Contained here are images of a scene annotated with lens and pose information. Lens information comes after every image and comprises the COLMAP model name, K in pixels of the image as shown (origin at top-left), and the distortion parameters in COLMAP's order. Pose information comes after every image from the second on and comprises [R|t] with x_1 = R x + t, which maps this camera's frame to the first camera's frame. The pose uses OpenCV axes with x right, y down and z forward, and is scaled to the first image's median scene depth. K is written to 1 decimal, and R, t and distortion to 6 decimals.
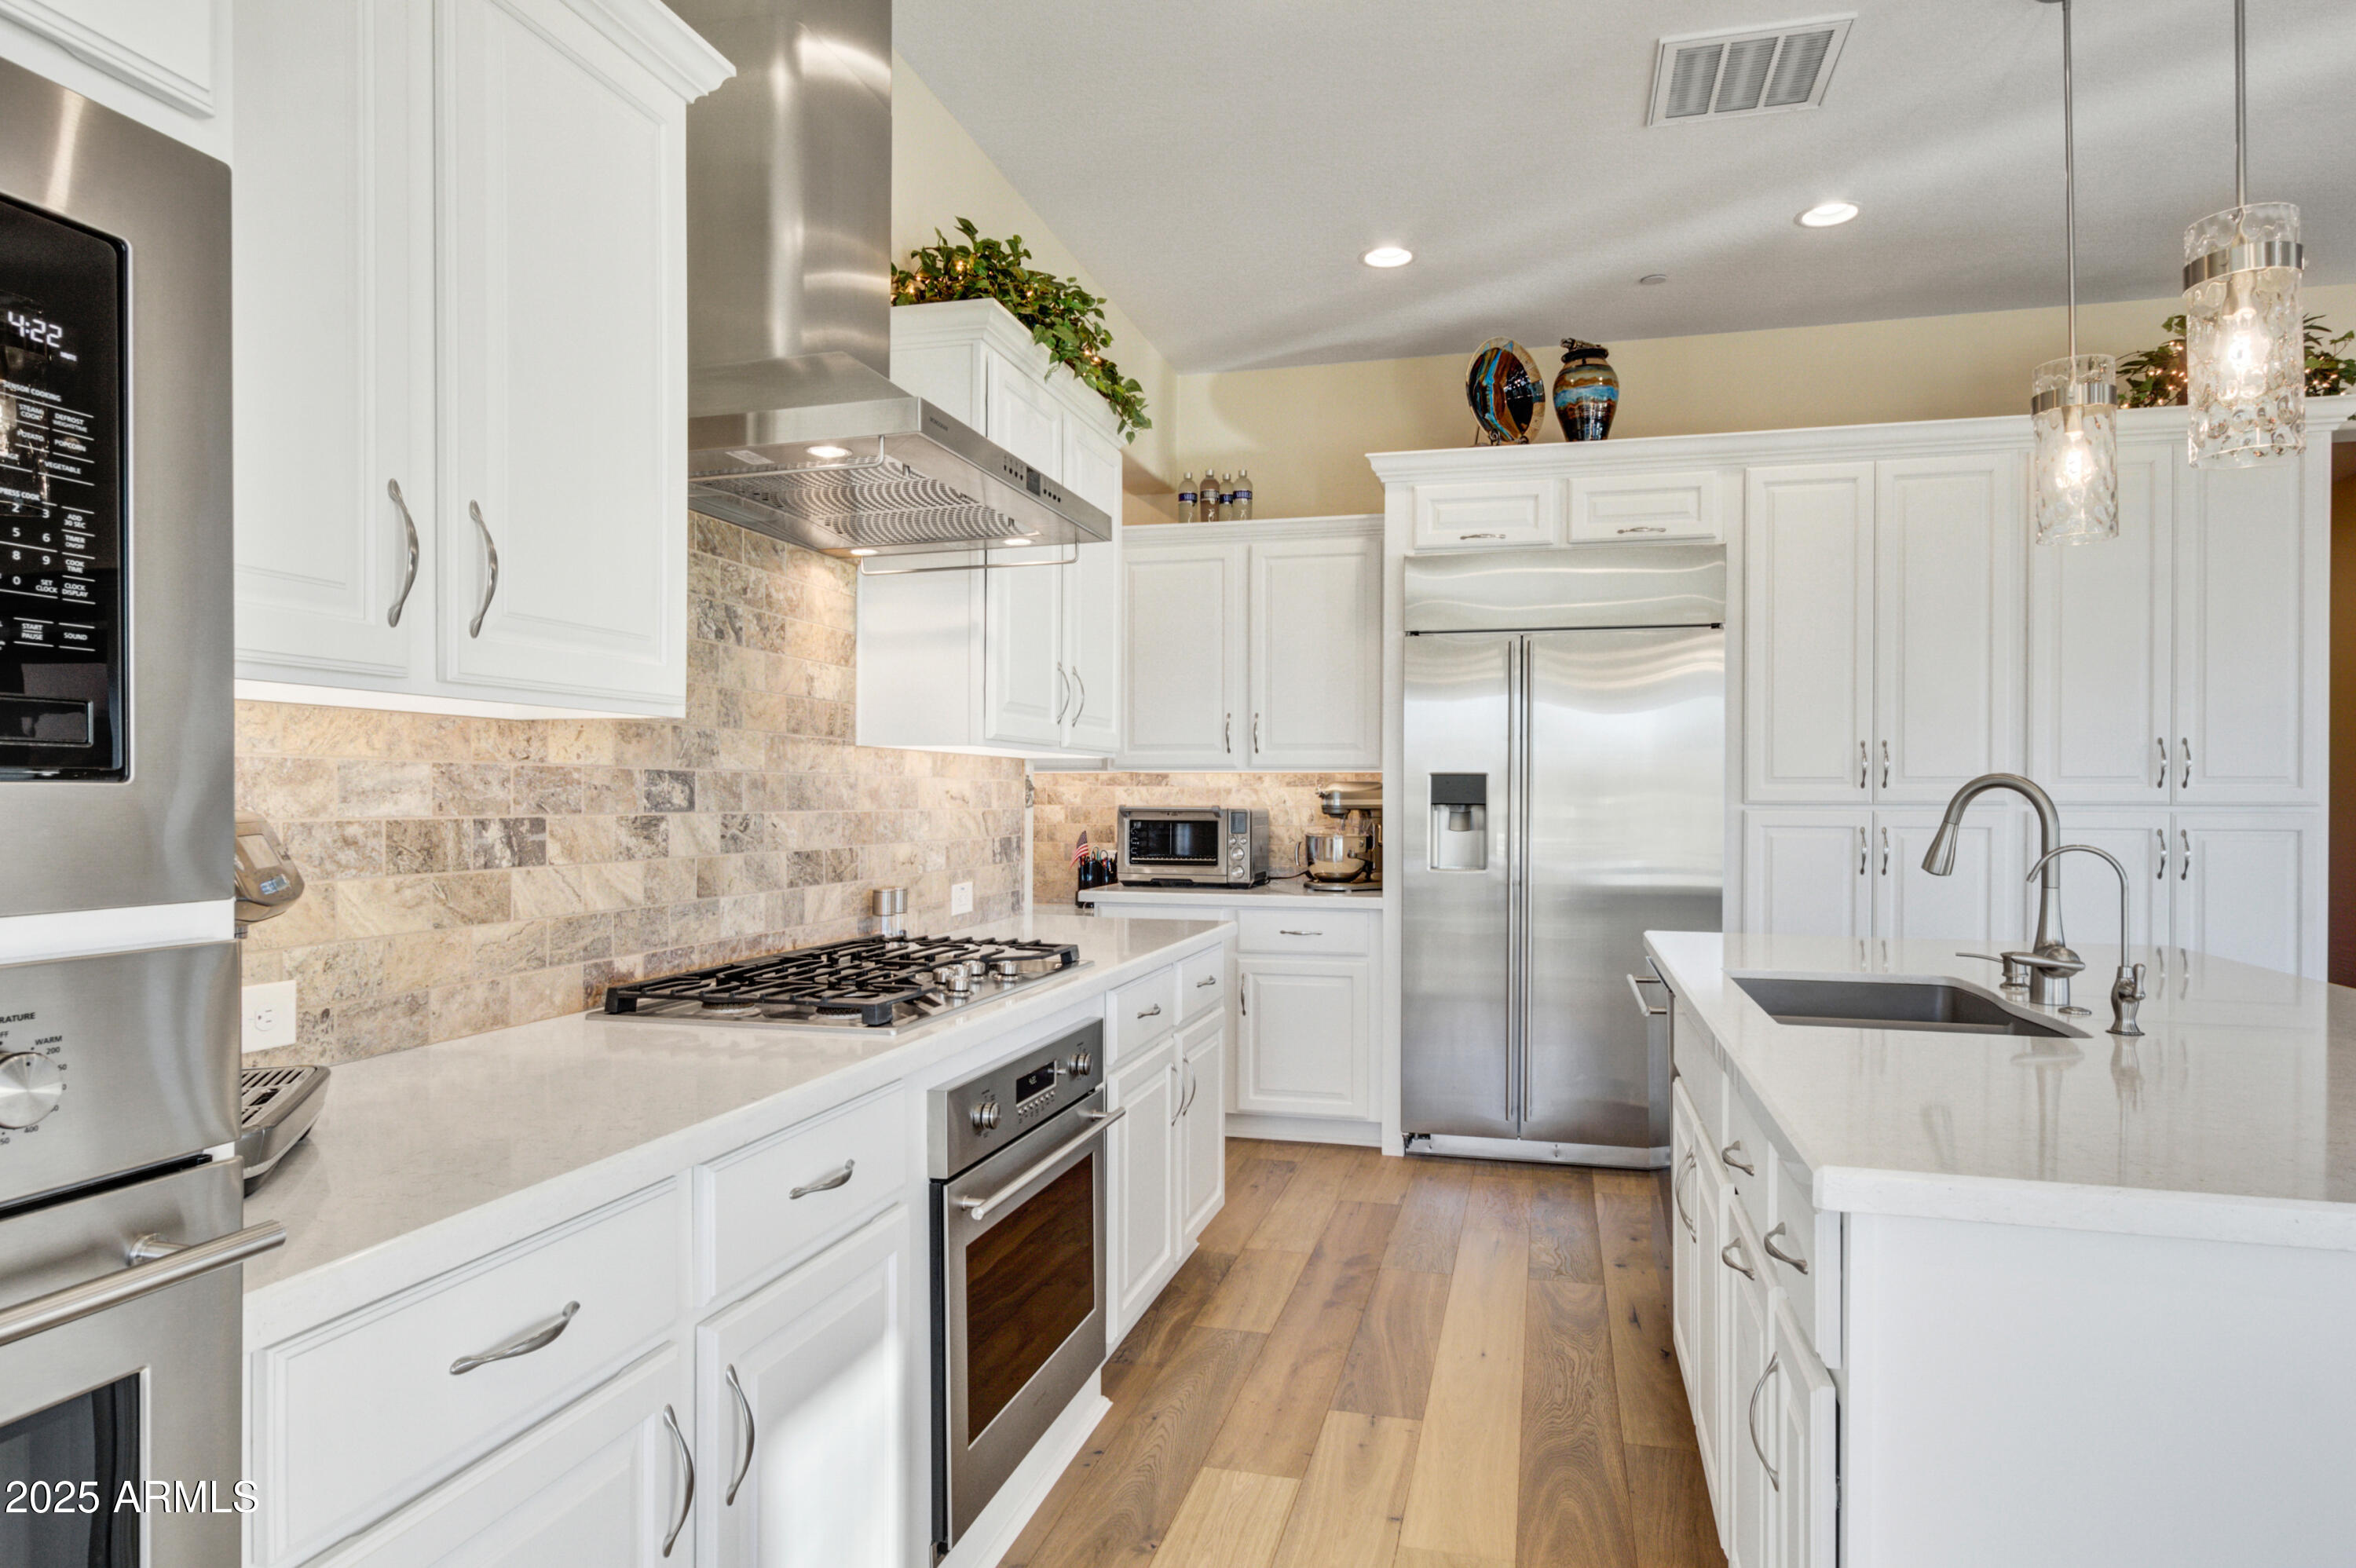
lens RADIAL K [[1376.0, 0, 1176.1], [0, 1376.0, 806.4], [0, 0, 1]] dist [0.022269, 0.002084]
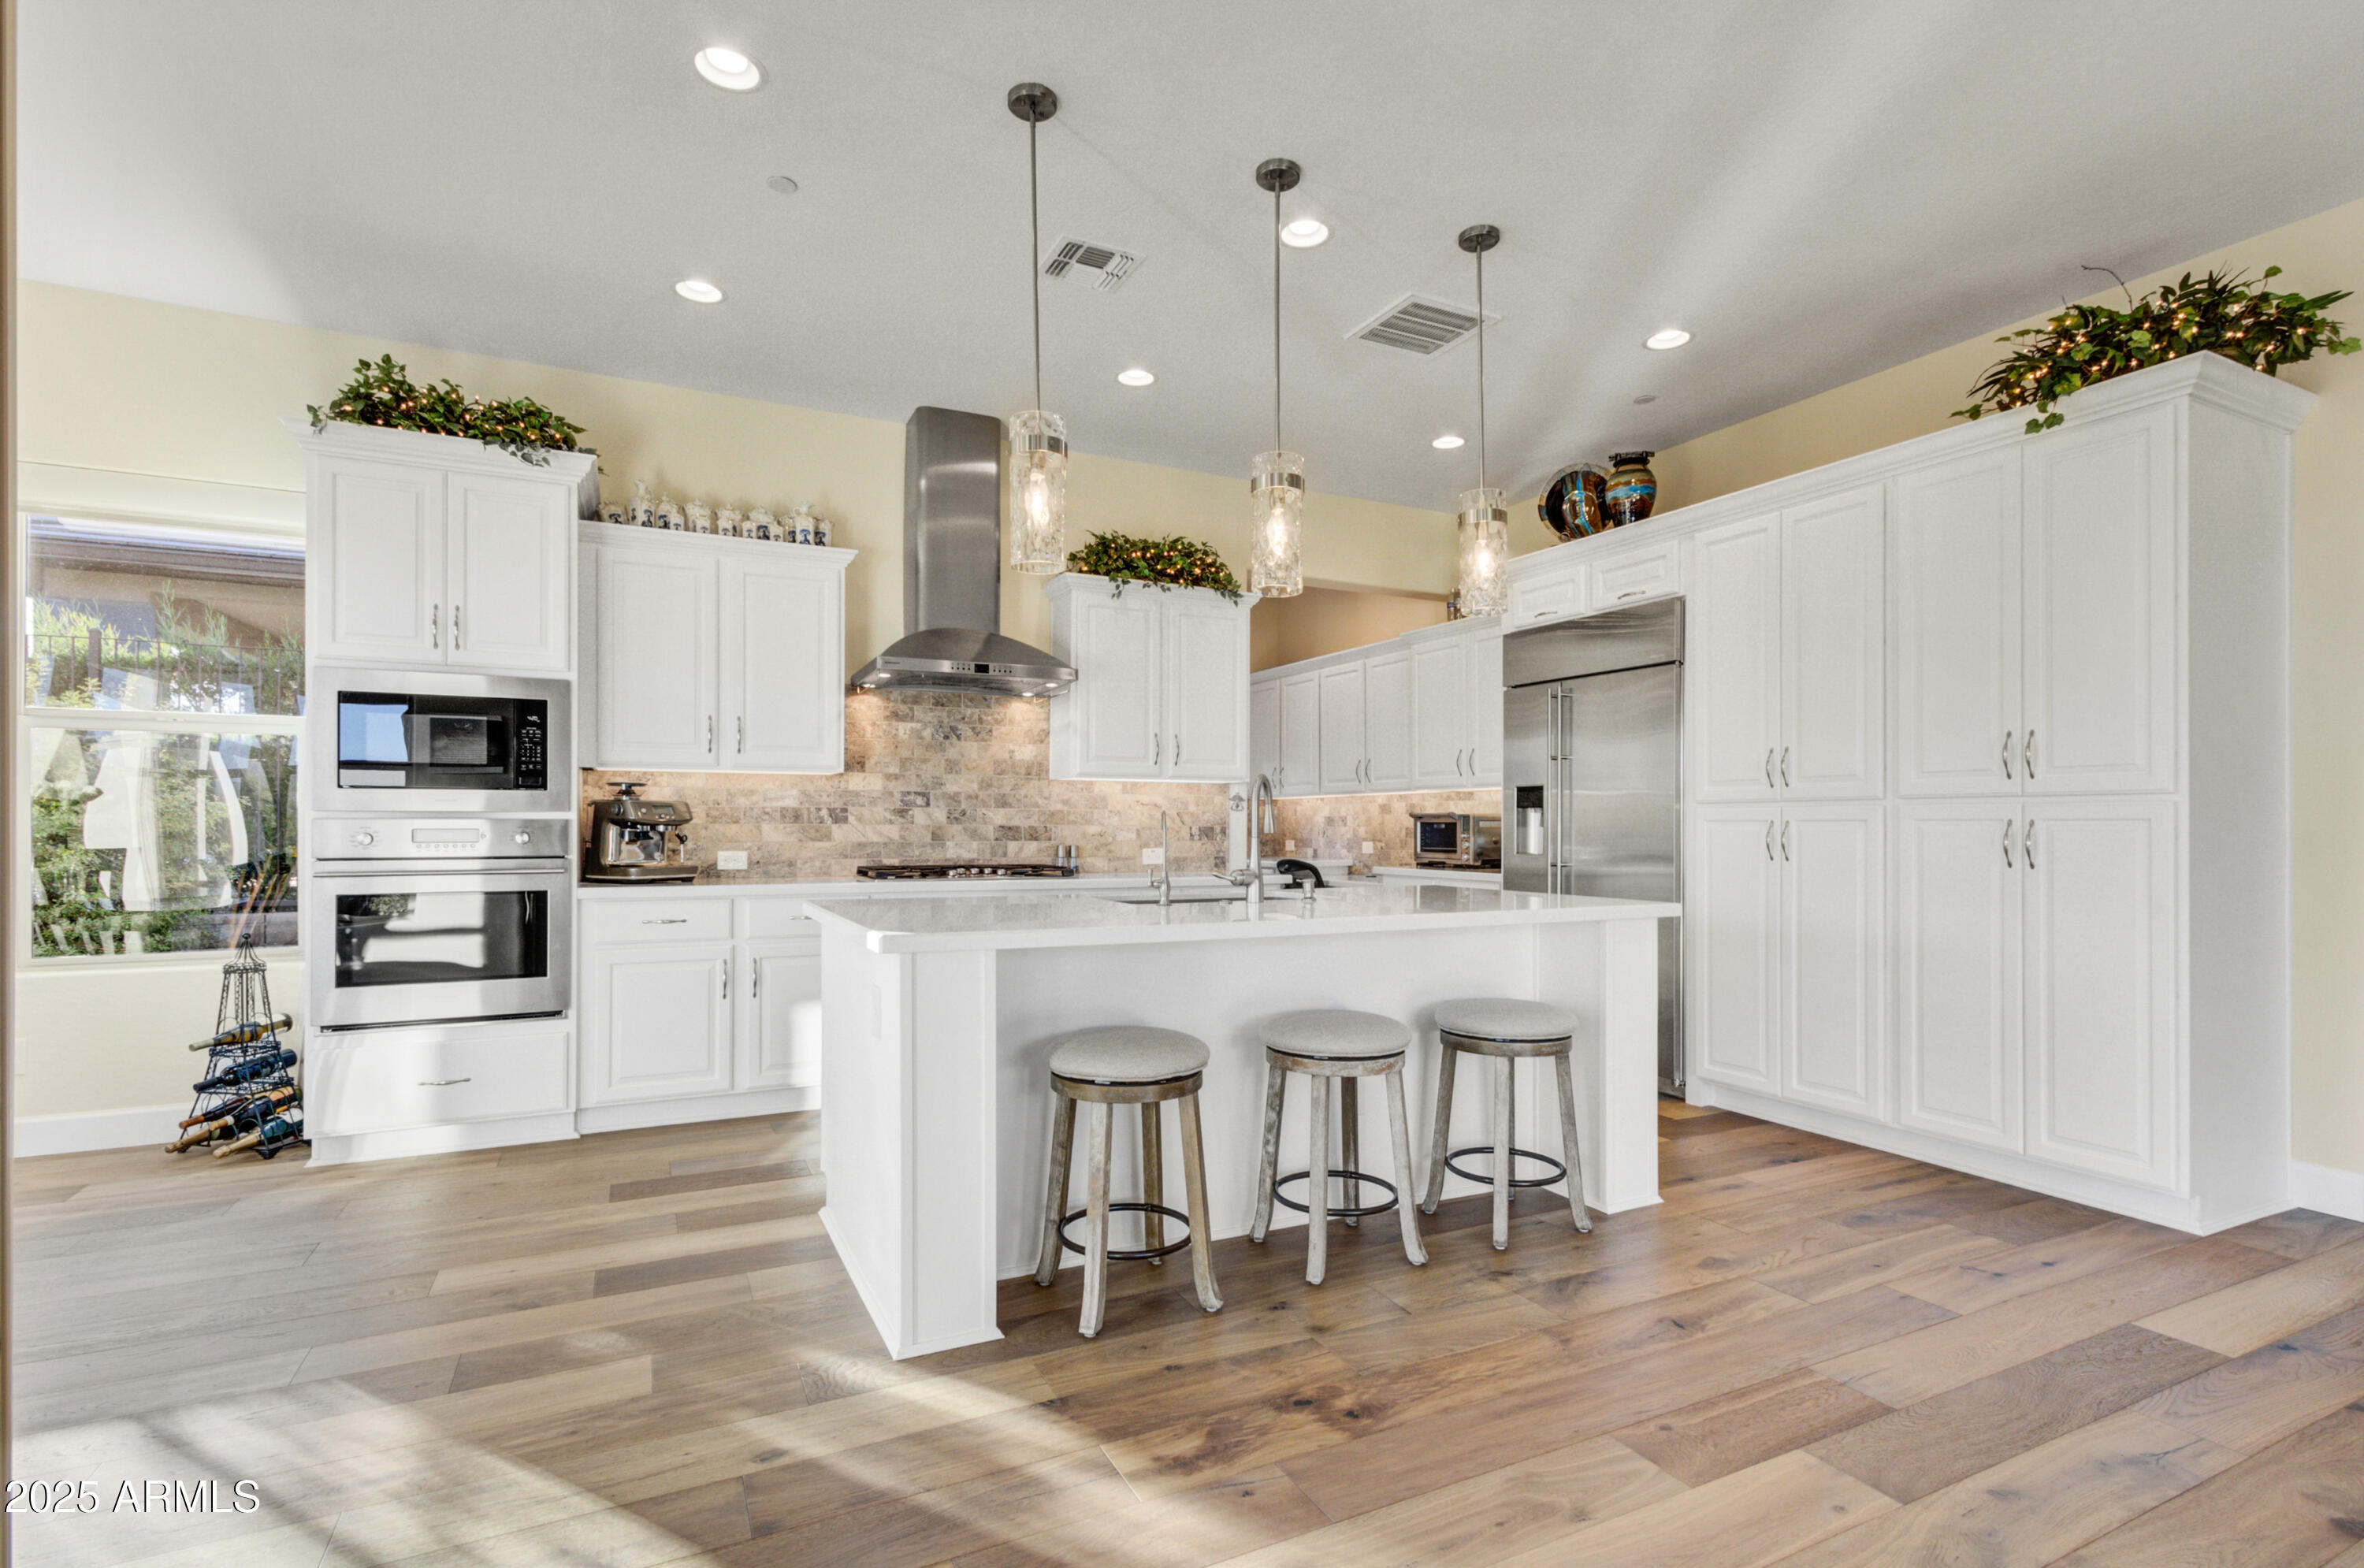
lens RADIAL K [[1098.1, 0, 1153.4], [0, 1098.1, 819.8], [0, 0, 1]] dist [-0.022051, 0.027348]
pose [[0.647834, -0.004528, -0.761768, 1.404312], [-0.006037, 0.999920, -0.011078, 0.044841], [0.761758, 0.011776, 0.647755, -0.013597]]
